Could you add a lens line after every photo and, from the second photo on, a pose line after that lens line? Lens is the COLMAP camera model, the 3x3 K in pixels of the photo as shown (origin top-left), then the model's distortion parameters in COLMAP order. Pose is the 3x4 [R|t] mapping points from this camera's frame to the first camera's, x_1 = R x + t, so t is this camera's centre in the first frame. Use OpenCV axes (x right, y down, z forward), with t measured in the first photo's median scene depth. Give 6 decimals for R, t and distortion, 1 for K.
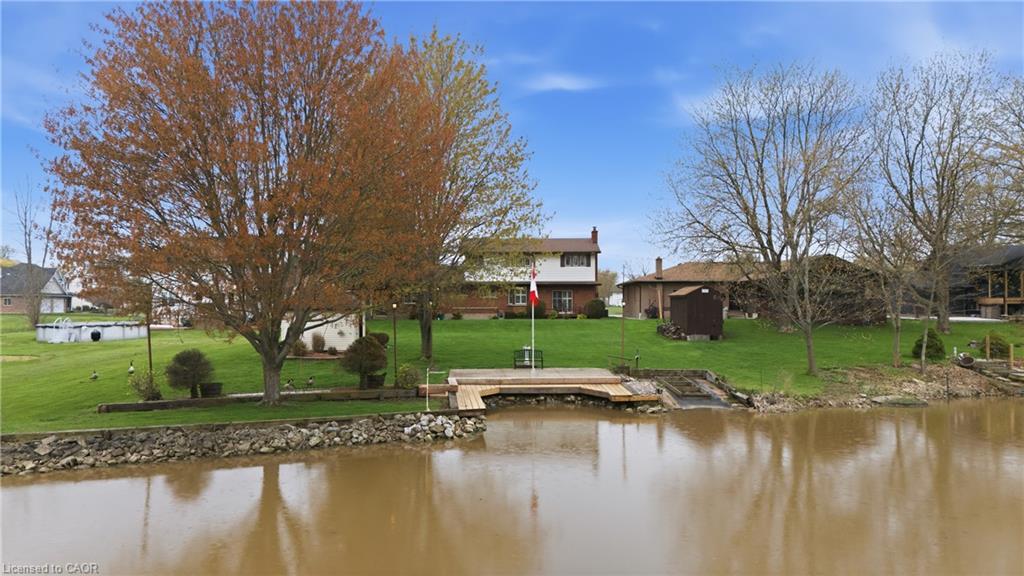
lens RADIAL K [[717.6, 0, 511.3], [0, 717.6, 290.9], [0, 0, 1]] dist [0.007854, -0.004421]
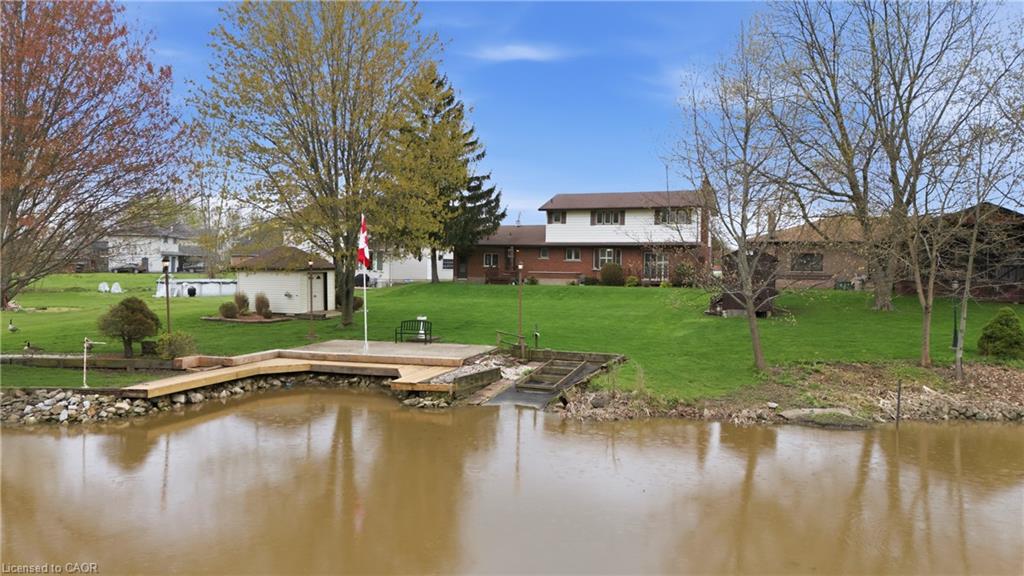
lens RADIAL K [[717.6, 0, 512.6], [0, 717.6, 283.7], [0, 0, 1]] dist [0.007854, -0.004421]
pose [[0.943187, 0.022770, -0.331482, 0.294658], [-0.010226, 0.999166, 0.039538, 0.003489], [0.332105, -0.033902, 0.942633, 0.178320]]
